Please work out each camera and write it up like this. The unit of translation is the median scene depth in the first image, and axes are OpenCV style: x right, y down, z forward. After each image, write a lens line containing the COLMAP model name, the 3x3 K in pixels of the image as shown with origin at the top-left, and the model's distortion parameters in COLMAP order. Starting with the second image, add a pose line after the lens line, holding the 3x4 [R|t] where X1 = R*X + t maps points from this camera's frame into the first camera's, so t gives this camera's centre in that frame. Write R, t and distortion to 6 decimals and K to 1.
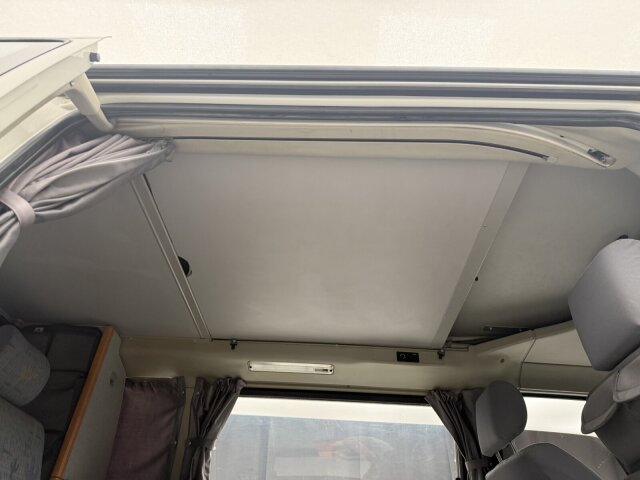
lens RADIAL K [[451.0, 0, 320.0], [0, 451.0, 240.0], [0, 0, 1]] dist [0.001171, -0.005595]
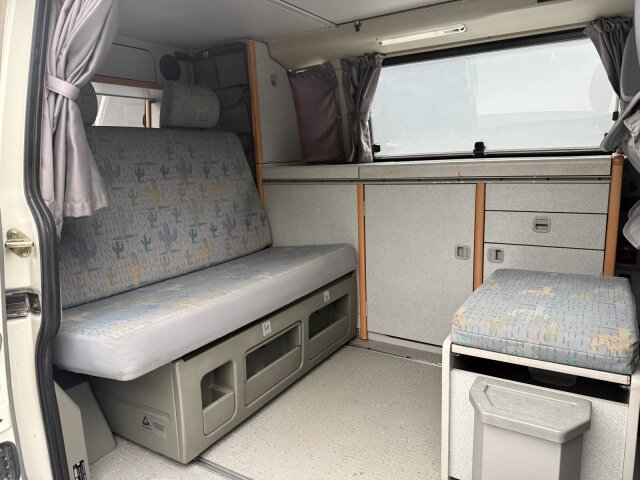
lens RADIAL K [[451.0, 0, 320.0], [0, 451.0, 240.0], [0, 0, 1]] dist [0.001171, -0.005595]
pose [[0.854328, 0.011737, -0.519601, 0.258597], [0.383127, 0.661325, 0.644875, -0.127581], [0.351194, -0.750008, 0.560492, 0.061704]]
